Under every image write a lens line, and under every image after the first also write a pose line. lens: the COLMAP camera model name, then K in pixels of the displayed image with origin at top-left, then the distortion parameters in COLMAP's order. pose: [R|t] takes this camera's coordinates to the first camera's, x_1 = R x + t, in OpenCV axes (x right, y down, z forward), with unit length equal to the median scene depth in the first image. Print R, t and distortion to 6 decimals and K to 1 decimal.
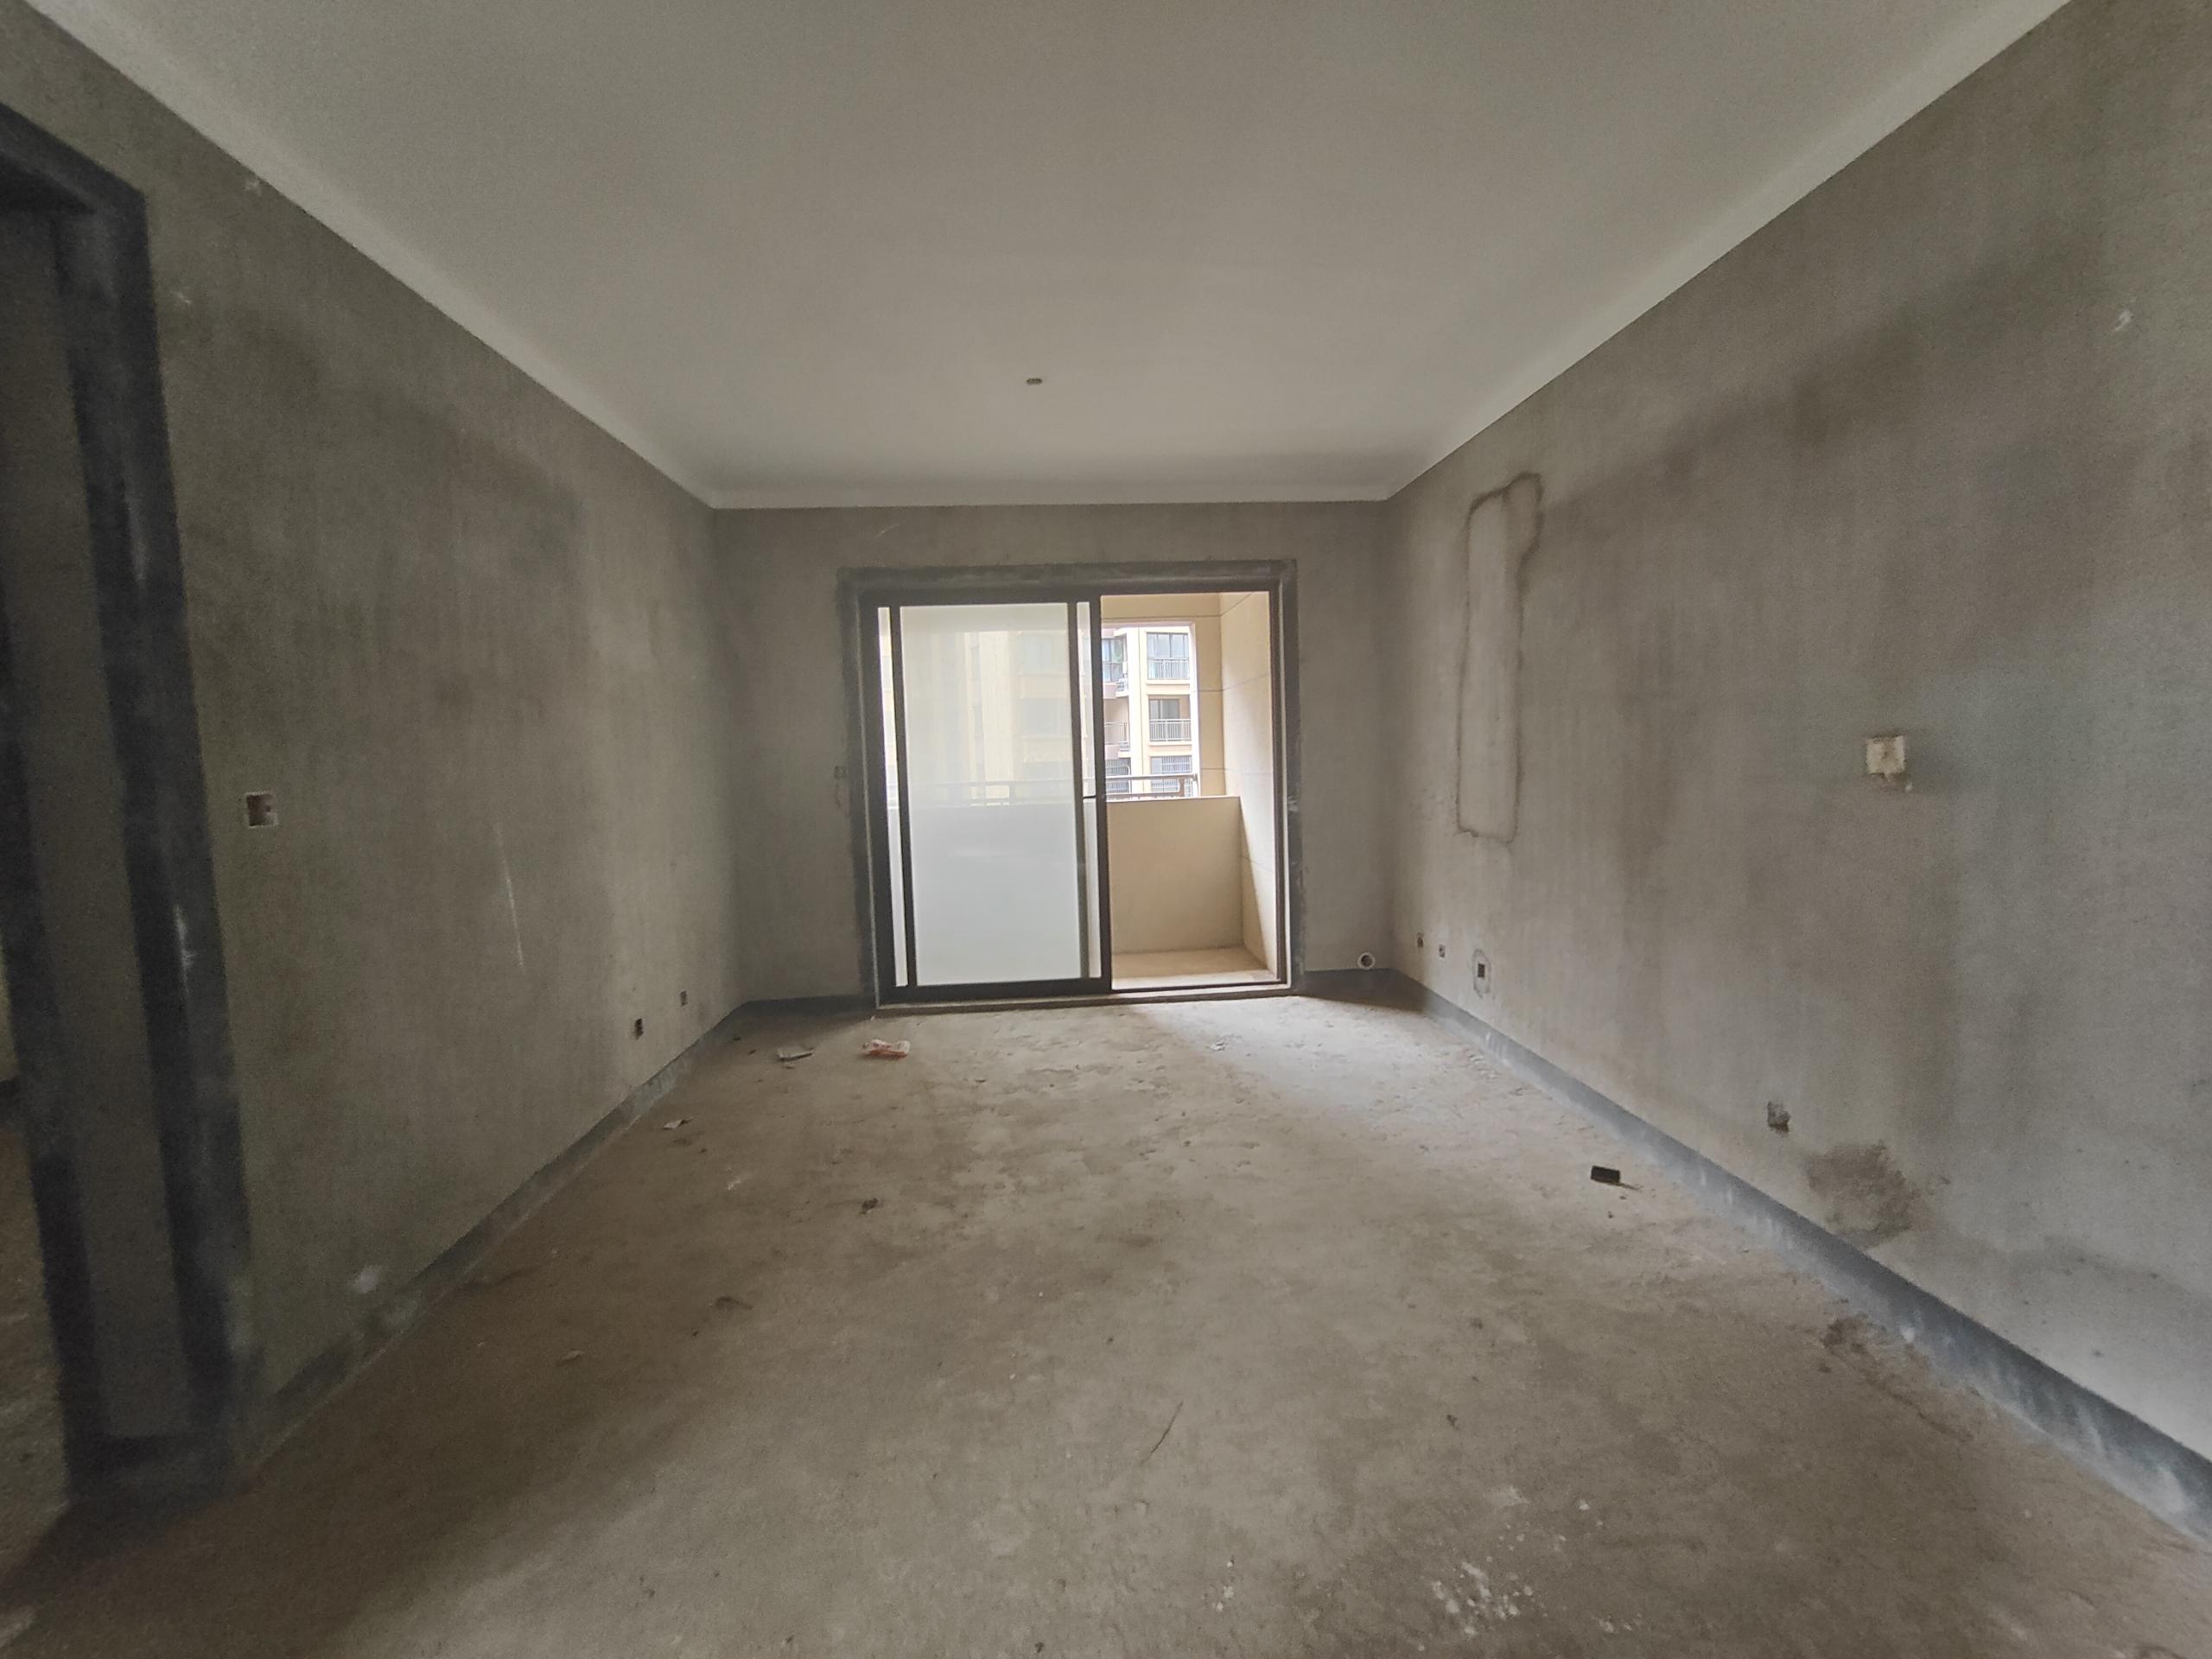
lens RADIAL K [[911.8, 0, 1107.7], [0, 911.8, 827.9], [0, 0, 1]] dist [-0.016163, -0.000090]
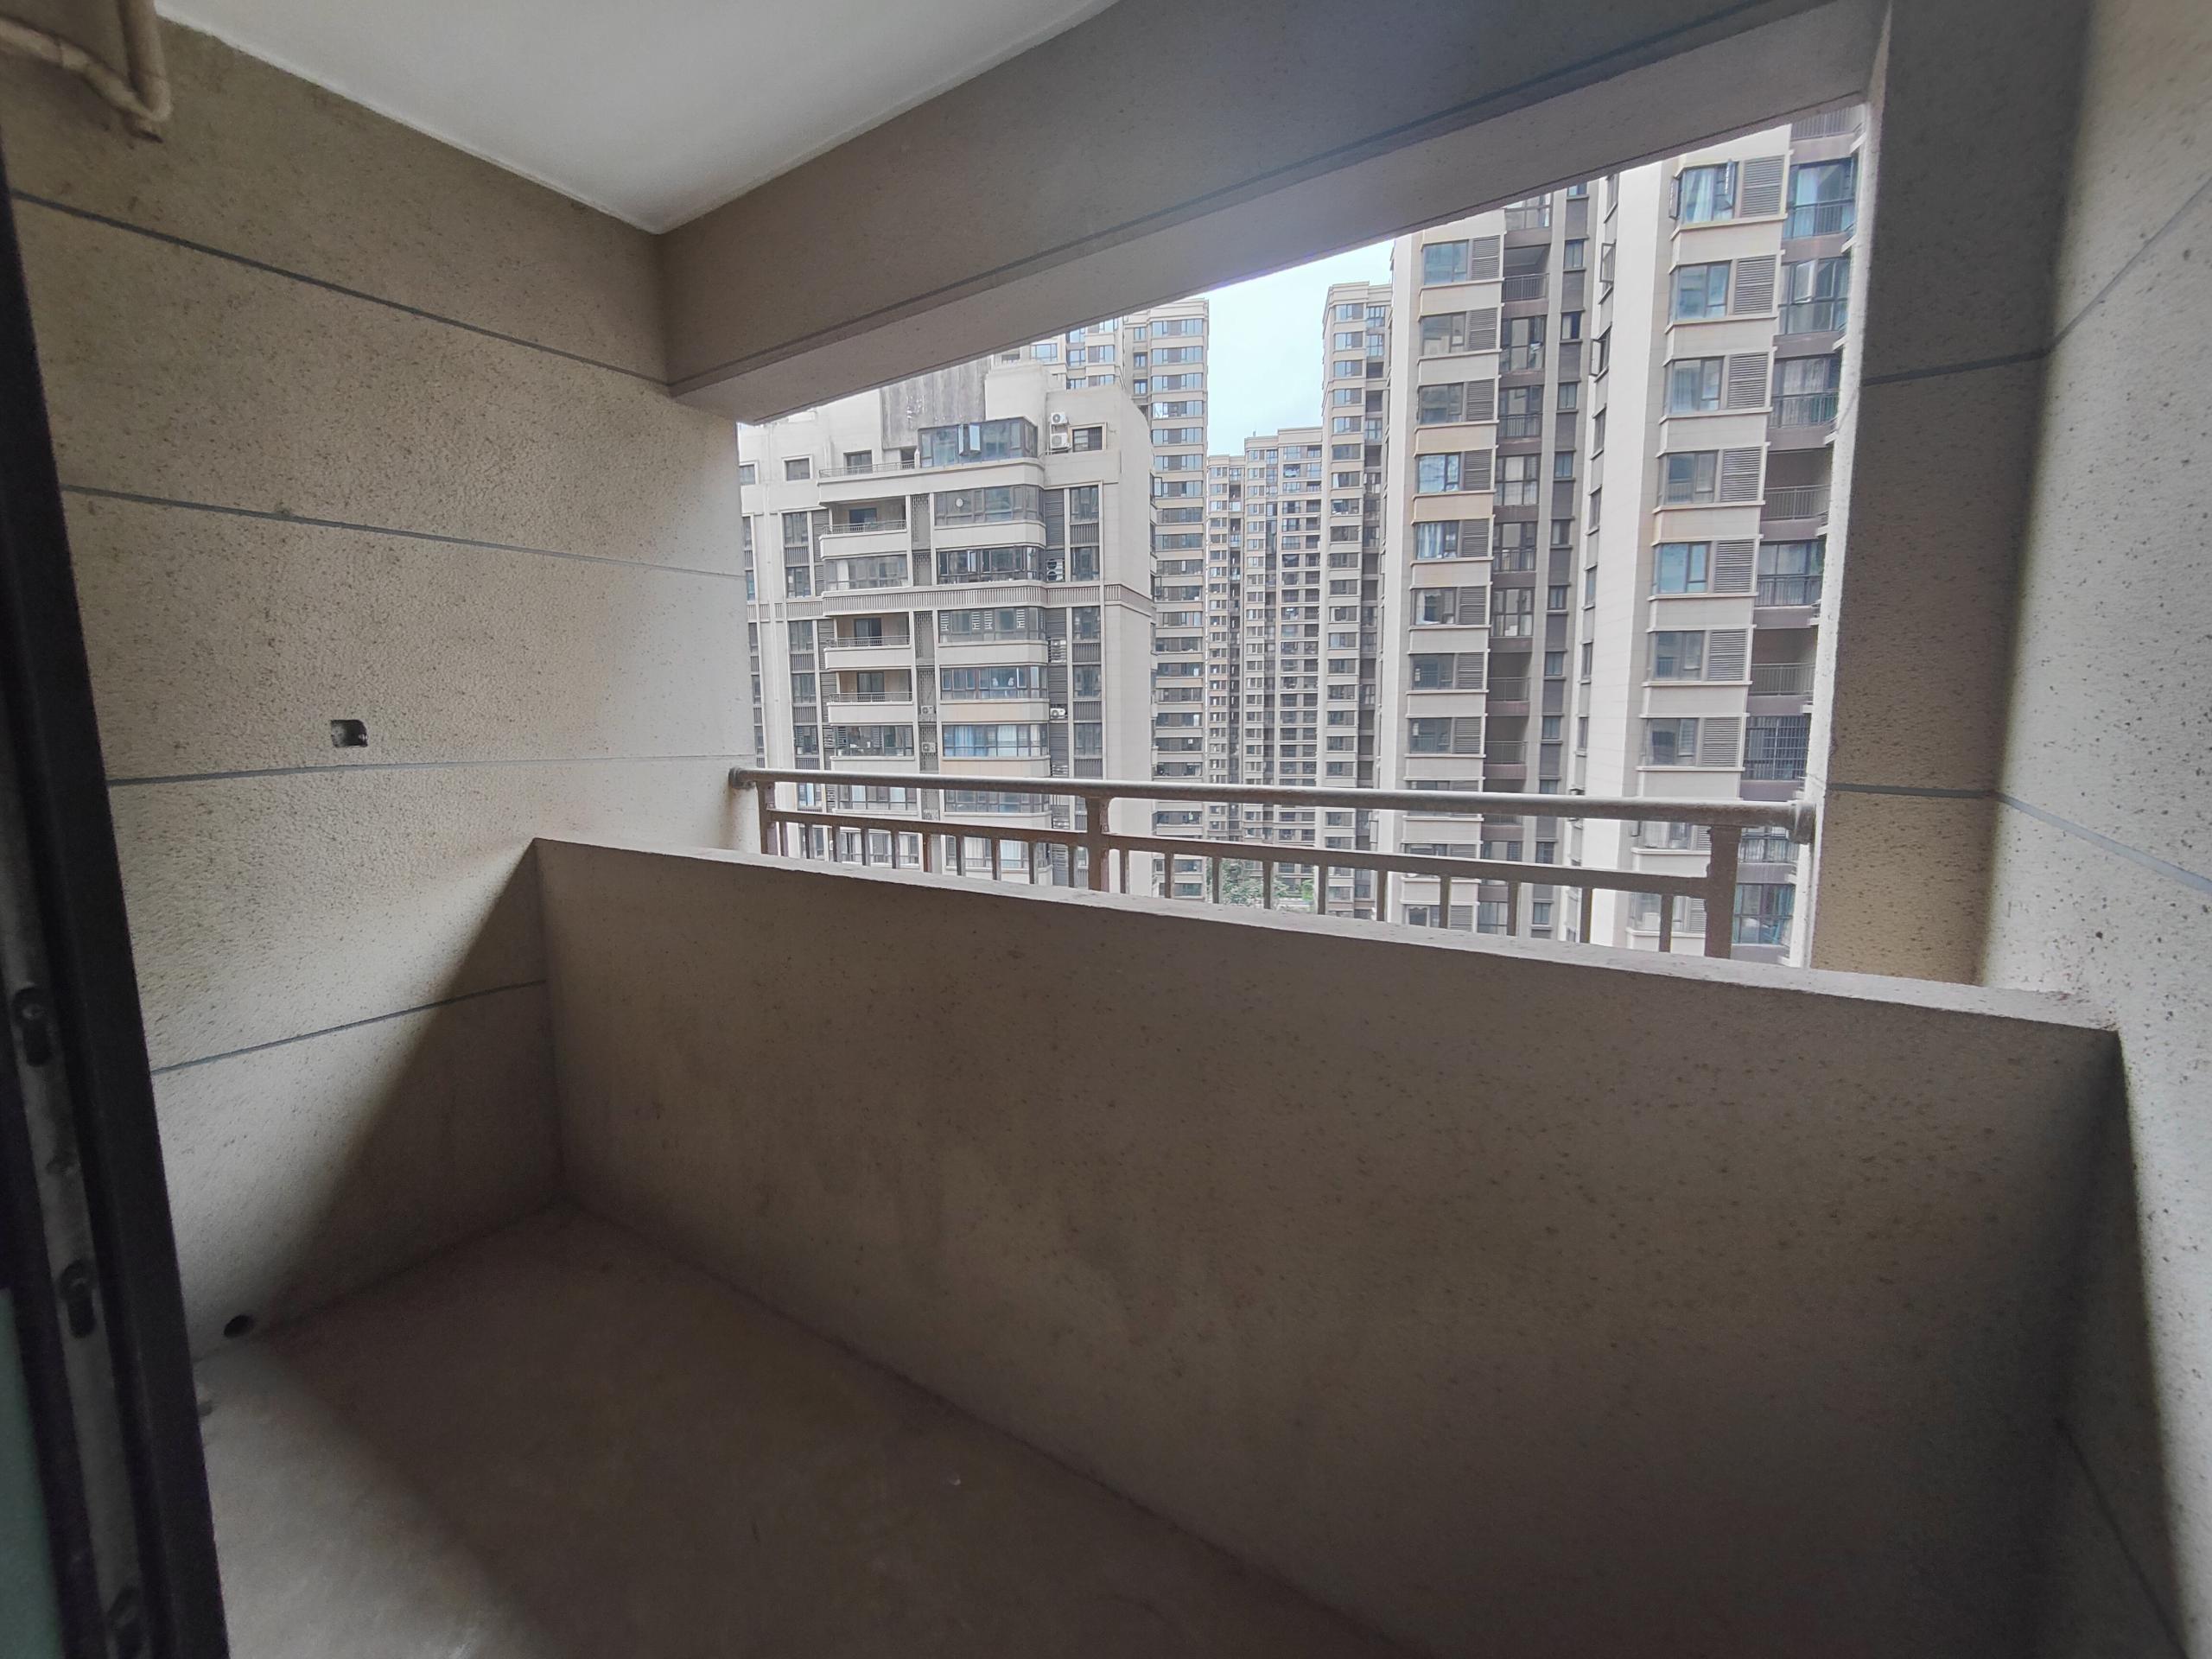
lens RADIAL K [[911.8, 0, 1107.4], [0, 911.8, 829.0], [0, 0, 1]] dist [-0.016163, -0.000090]
pose [[0.798385, 0.109518, -0.592104, 0.092726], [-0.072633, 0.993657, 0.085853, -0.061983], [0.597750, -0.025538, 0.801275, 0.748691]]
